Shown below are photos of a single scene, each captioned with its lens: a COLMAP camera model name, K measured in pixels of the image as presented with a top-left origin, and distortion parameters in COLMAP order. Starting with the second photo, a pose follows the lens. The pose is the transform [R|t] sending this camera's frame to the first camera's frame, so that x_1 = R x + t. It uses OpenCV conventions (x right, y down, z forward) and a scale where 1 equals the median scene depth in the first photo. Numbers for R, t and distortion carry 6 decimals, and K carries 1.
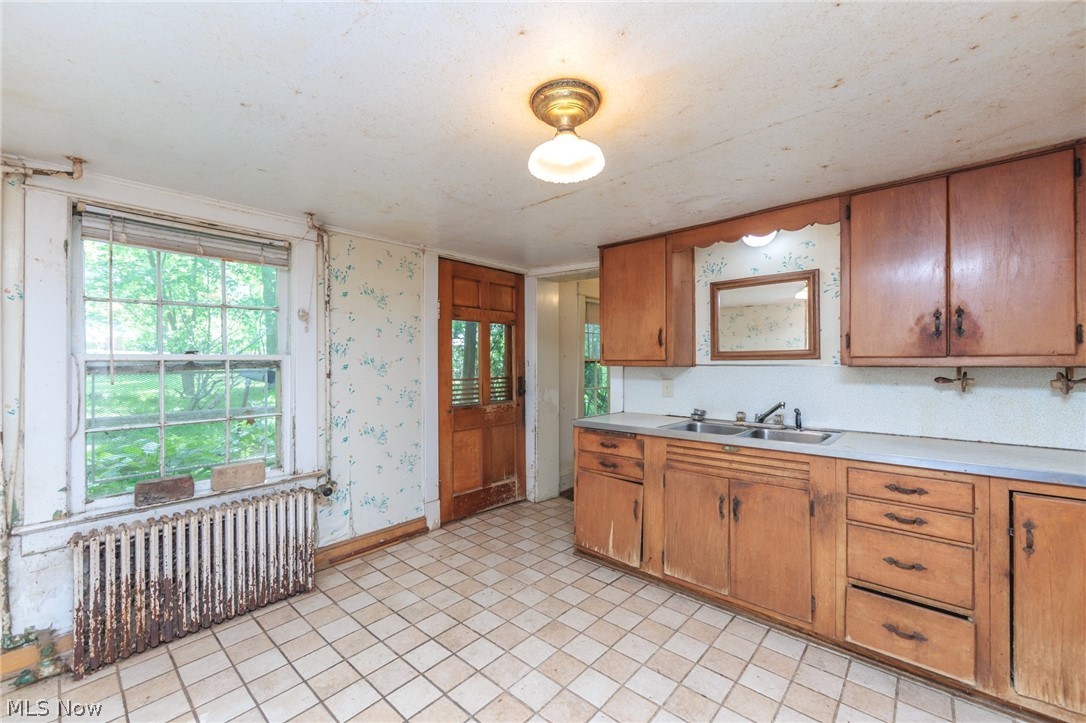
lens RADIAL K [[428.9, 0, 541.9], [0, 428.9, 362.7], [0, 0, 1]] dist [0.001405, -0.000807]
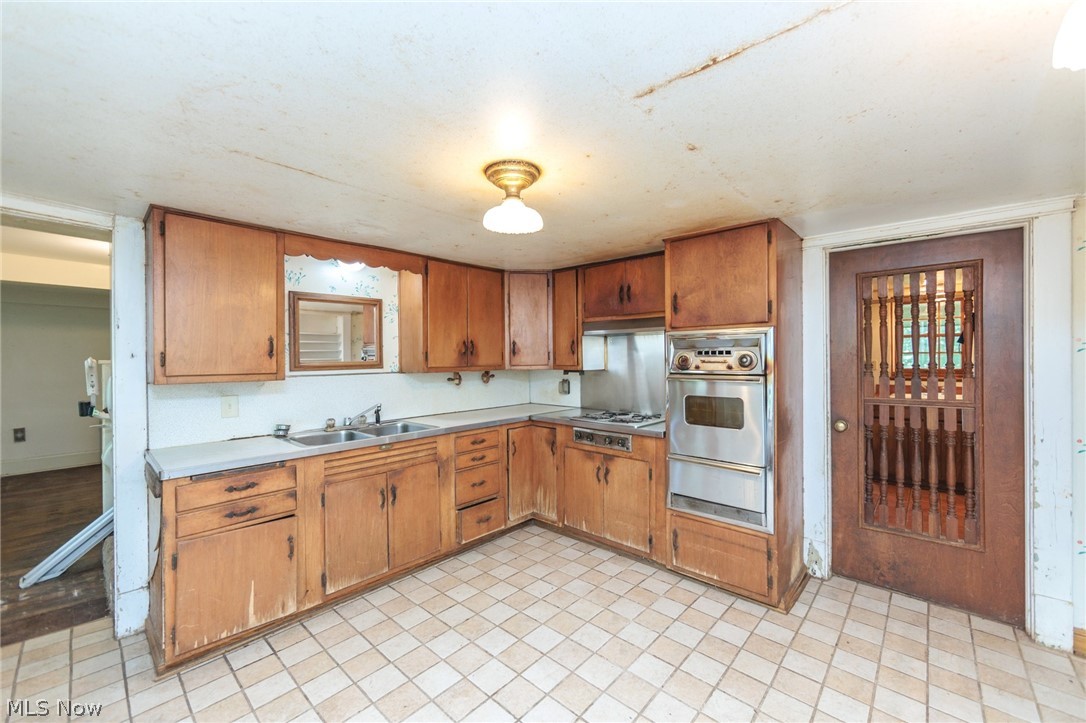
lens RADIAL K [[428.9, 0, 544.6], [0, 428.9, 360.7], [0, 0, 1]] dist [0.001405, -0.000807]
pose [[0.018084, -0.009492, 0.999791, -0.720764], [0.006719, 0.999934, 0.009372, -0.044661], [-0.999814, 0.006548, 0.018147, 0.531546]]
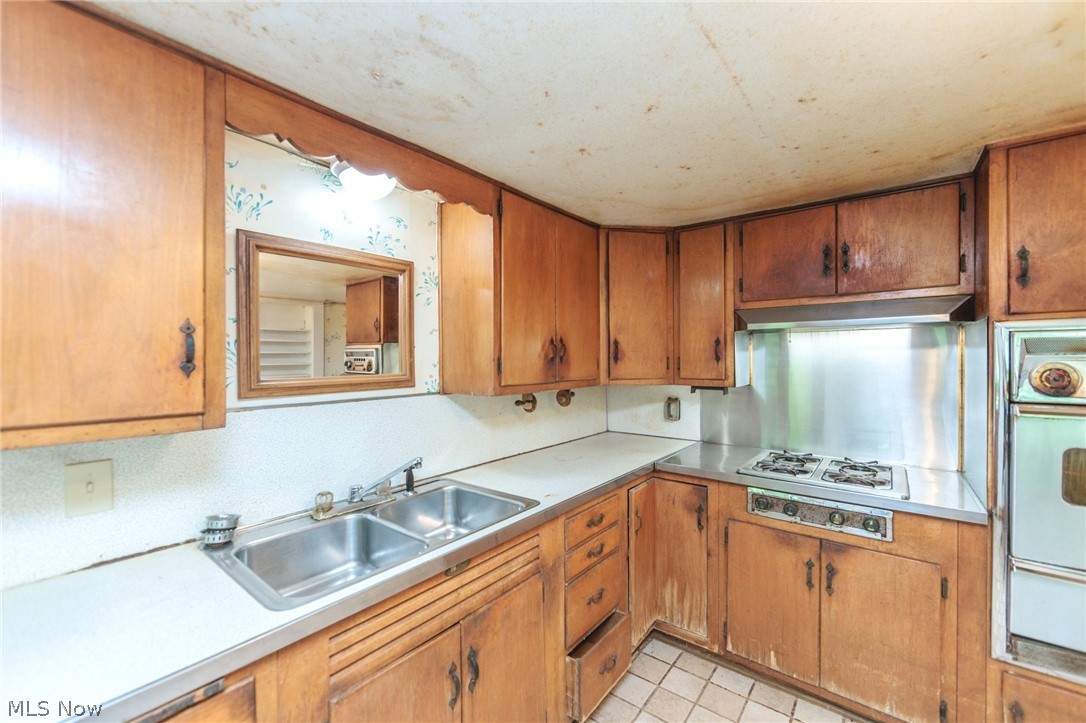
lens RADIAL K [[428.9, 0, 543.3], [0, 428.9, 361.4], [0, 0, 1]] dist [0.001405, -0.000807]
pose [[-0.057723, -0.006803, 0.998309, -0.102263], [0.003773, 0.999968, 0.007032, -0.061074], [-0.998325, 0.004172, -0.057696, 0.907732]]
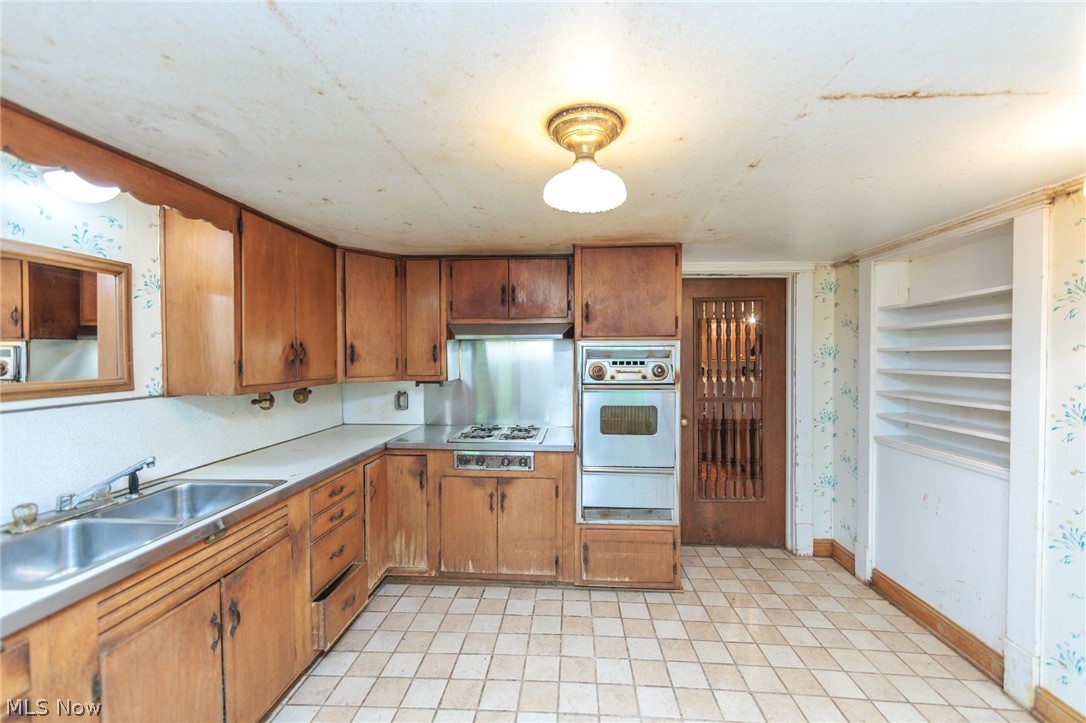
lens RADIAL K [[428.9, 0, 544.4], [0, 428.9, 361.9], [0, 0, 1]] dist [0.001405, -0.000807]
pose [[-0.611532, -0.011596, 0.791135, -0.375414], [0.001536, 0.999873, 0.015842, -0.072906], [-0.791218, 0.010903, -0.611437, 0.985732]]
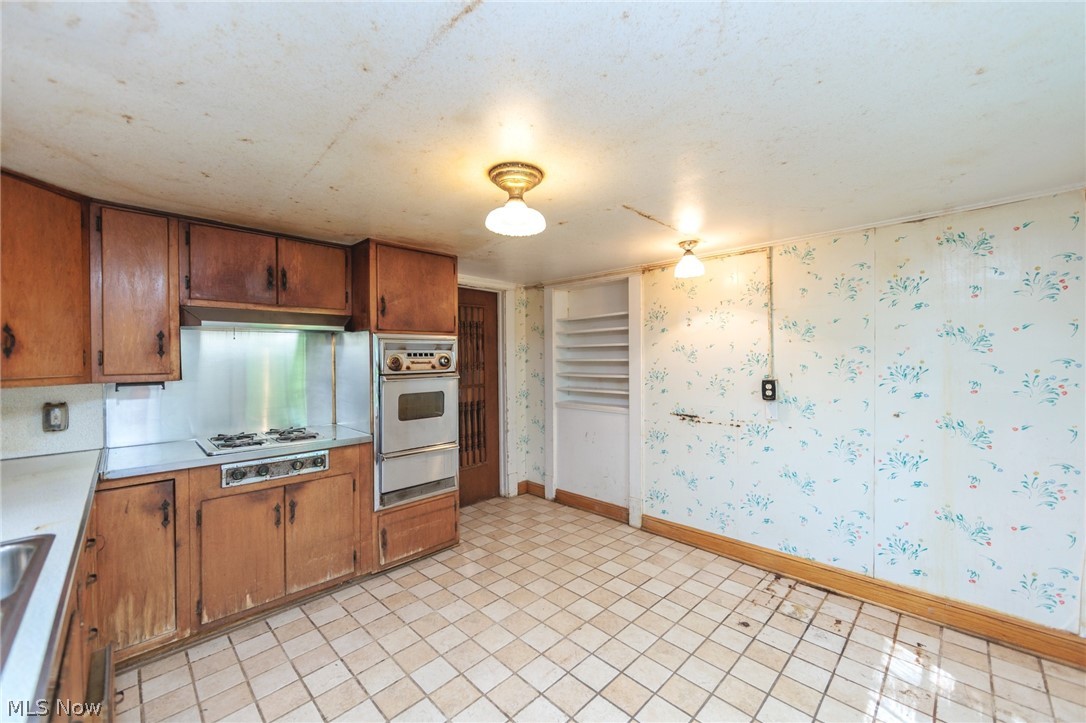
lens RADIAL K [[428.9, 0, 550.3], [0, 428.9, 361.3], [0, 0, 1]] dist [0.001405, -0.000807]
pose [[-0.998684, 0.007845, 0.050681, -0.063035], [0.008367, 0.999914, 0.010100, -0.042044], [-0.050598, 0.010511, -0.998664, 1.366233]]
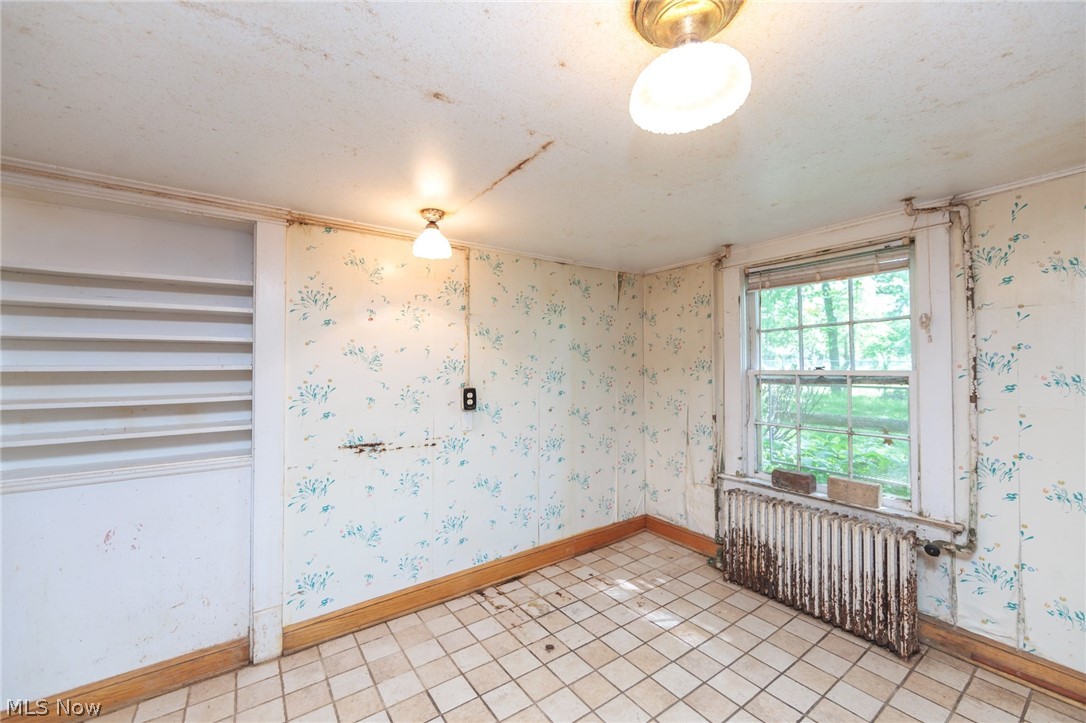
lens RADIAL K [[428.9, 0, 540.6], [0, 428.9, 361.5], [0, 0, 1]] dist [0.001405, -0.000807]
pose [[-0.228331, -0.004576, -0.973573, 0.458403], [0.000853, 0.999988, -0.004900, -0.036876], [0.973583, -0.001950, -0.228324, 0.552949]]
